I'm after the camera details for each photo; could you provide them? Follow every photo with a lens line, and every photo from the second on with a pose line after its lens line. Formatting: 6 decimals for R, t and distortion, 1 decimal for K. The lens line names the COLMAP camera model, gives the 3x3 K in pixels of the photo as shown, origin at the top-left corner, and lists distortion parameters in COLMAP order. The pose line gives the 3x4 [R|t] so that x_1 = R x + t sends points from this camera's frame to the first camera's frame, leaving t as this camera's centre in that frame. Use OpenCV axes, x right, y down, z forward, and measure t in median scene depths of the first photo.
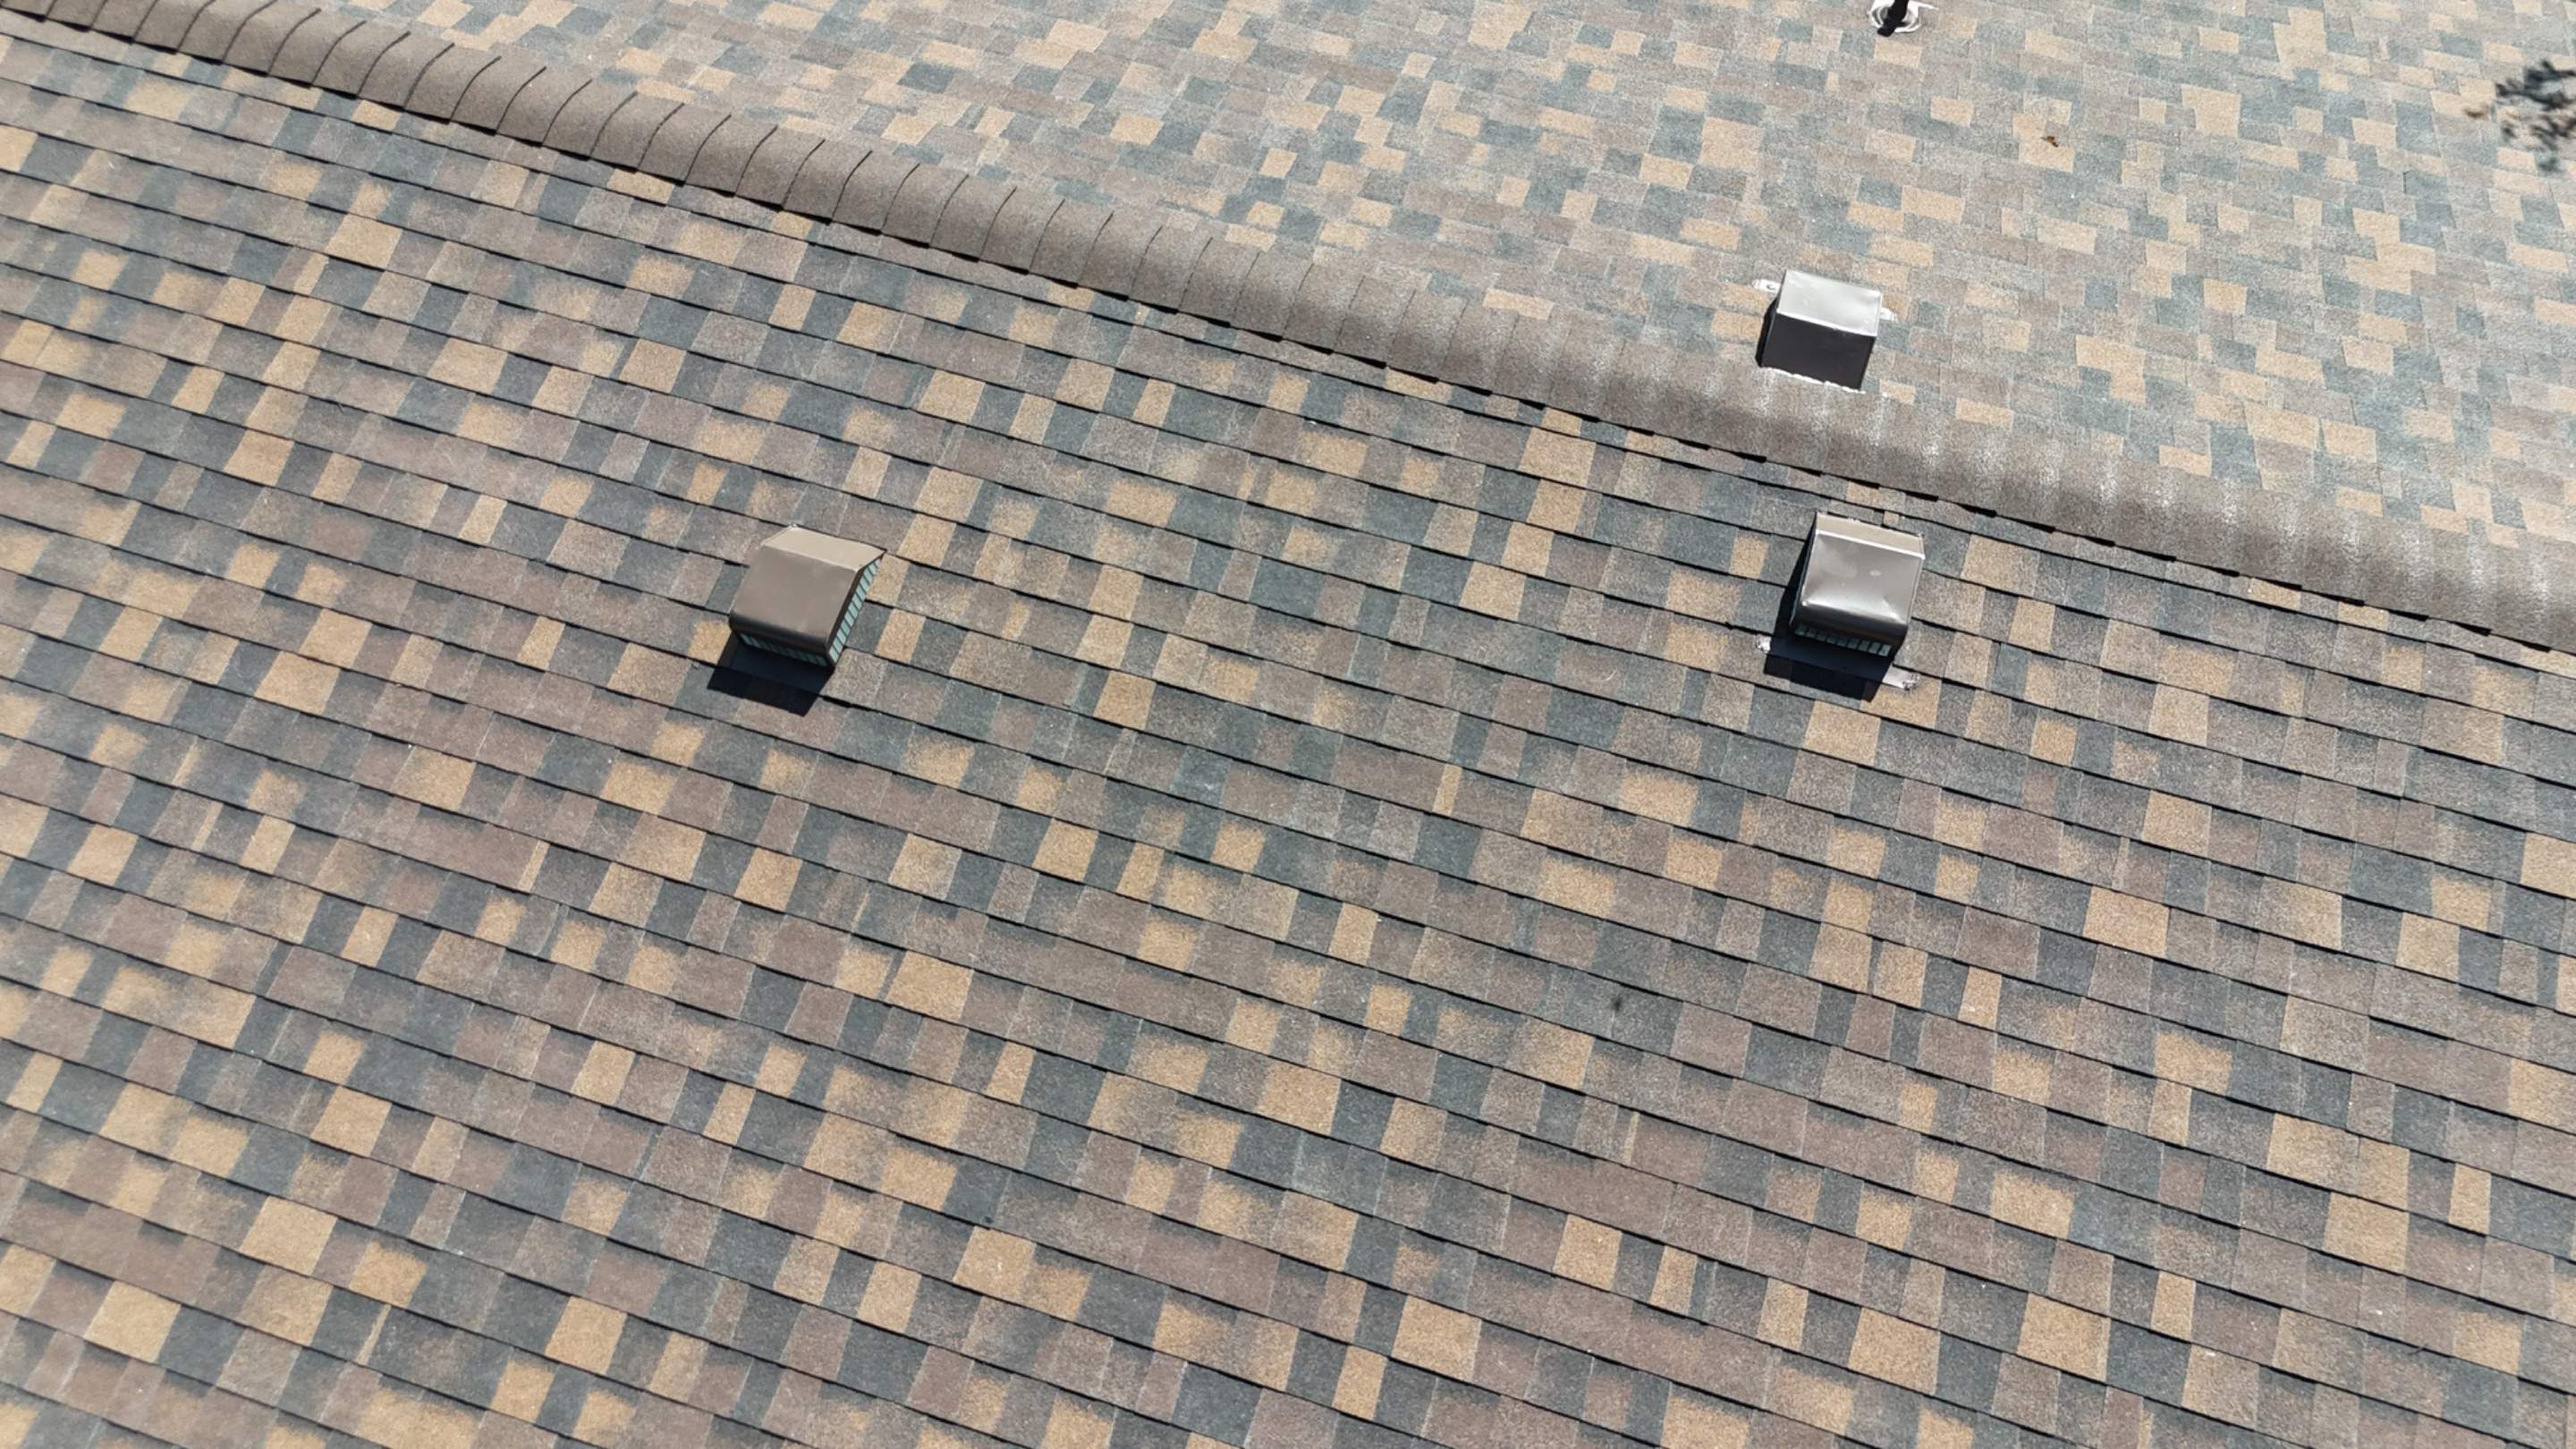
lens RADIAL K [[1896.1, 0, 1291.9], [0, 1896.1, 720.2], [0, 0, 1]] dist [0.072315, -0.064284]
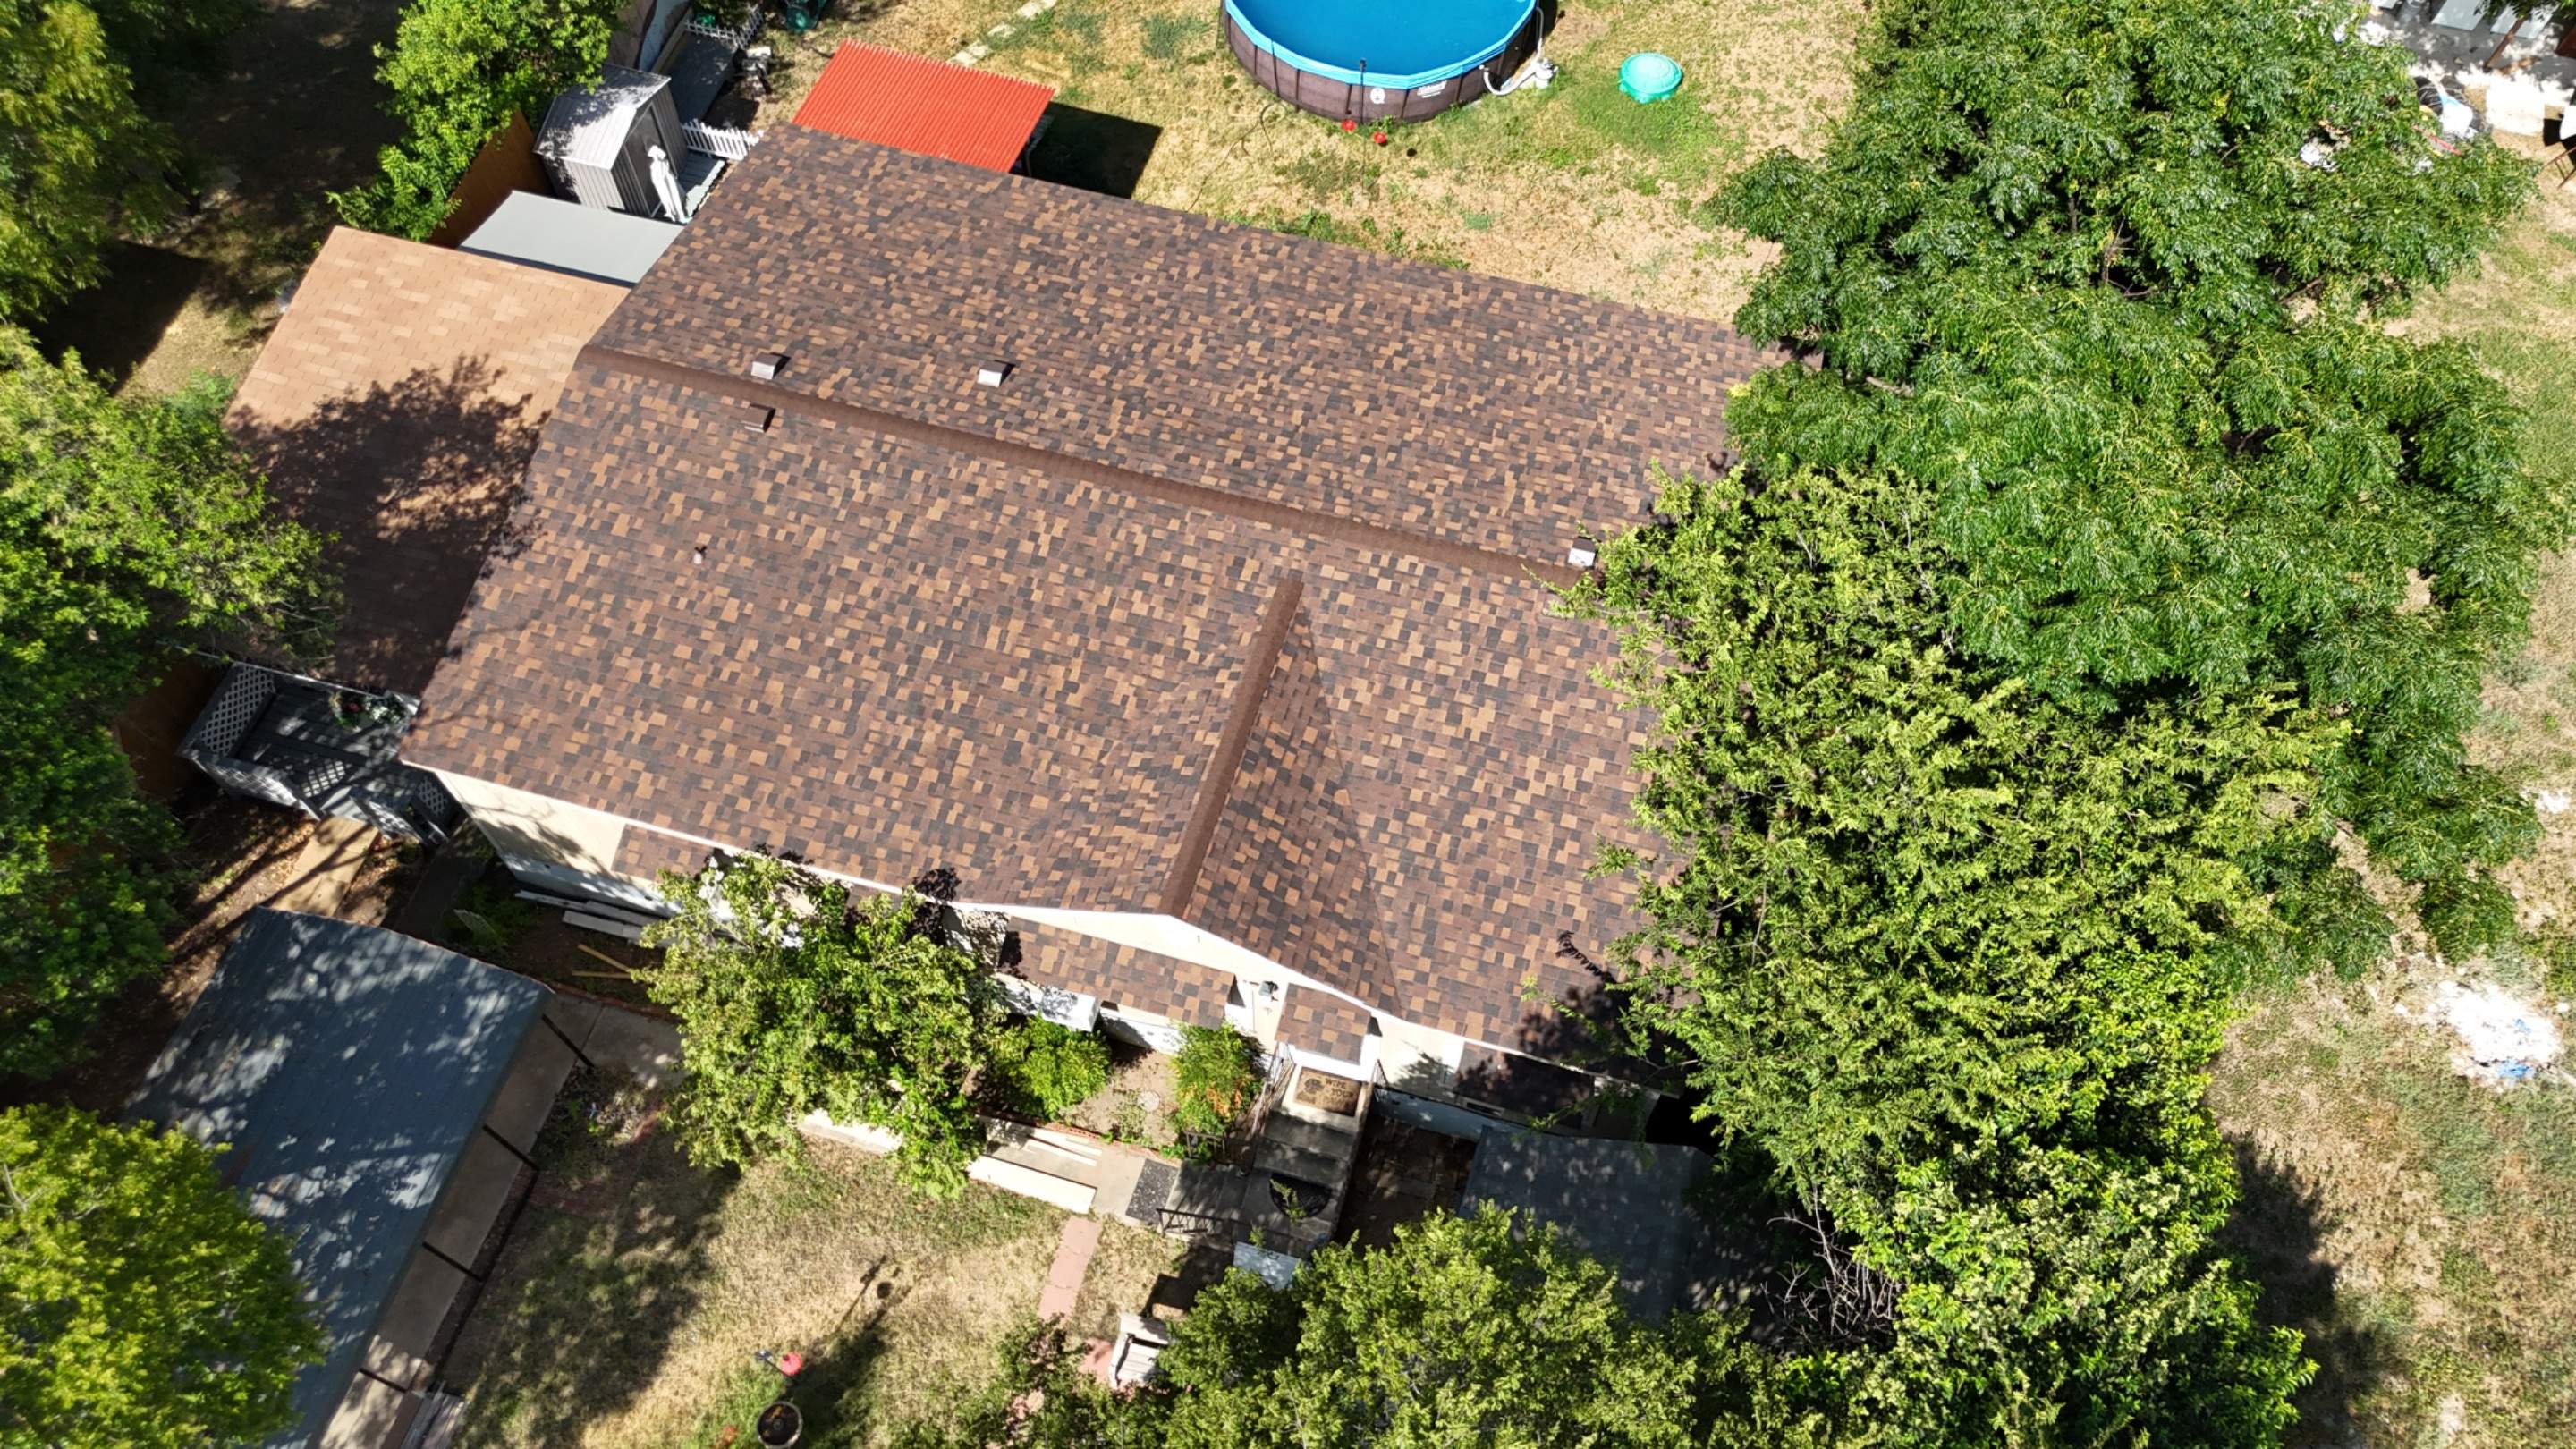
lens RADIAL K [[1885.4, 0, 1293.0], [0, 1885.4, 720.0], [0, 0, 1]] dist [0.180683, -0.471675]
pose [[-0.999544, 0.016820, -0.025079, -0.834394], [-0.030092, -0.485378, 0.873787, -4.464943], [0.002524, 0.874143, 0.485662, -0.514201]]
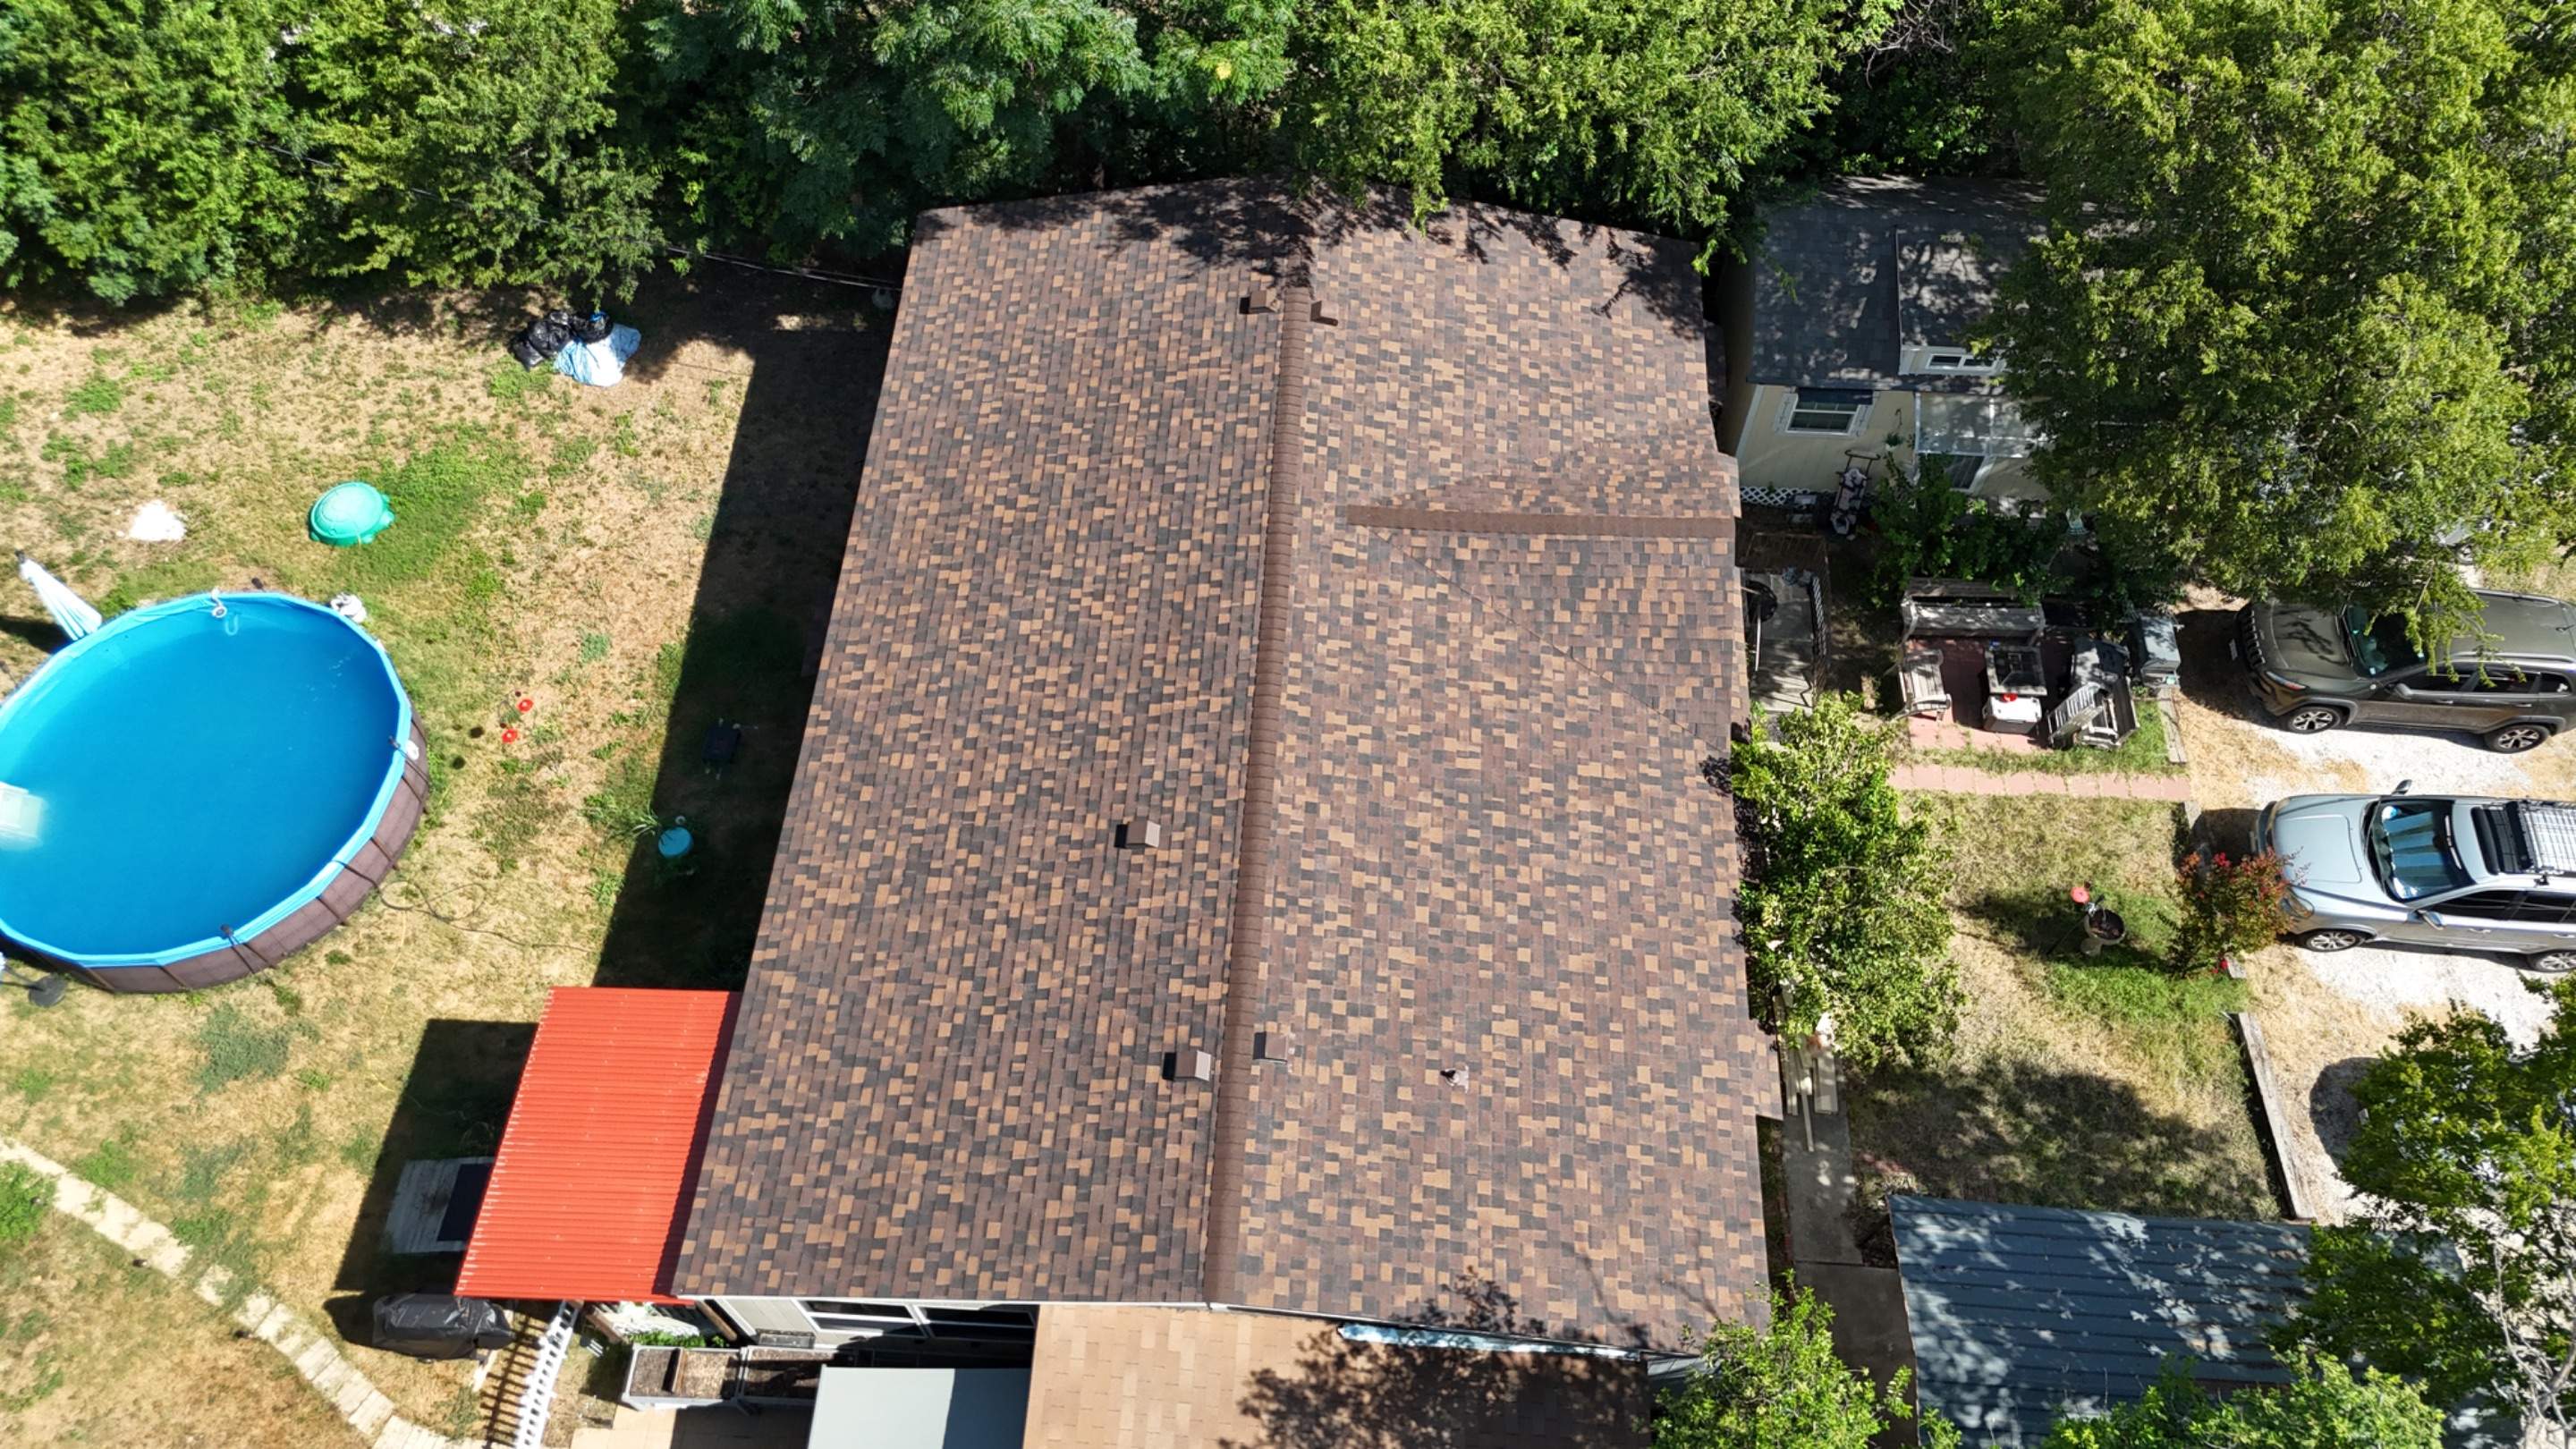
lens RADIAL K [[1885.4, 0, 1293.0], [0, 1885.4, 720.0], [0, 0, 1]] dist [0.180683, -0.471675]
pose [[0.242225, 0.824967, -0.510644, 1.637281], [-0.838801, 0.442564, 0.317095, -1.681131], [0.487585, 0.351520, 0.799183, -2.100842]]
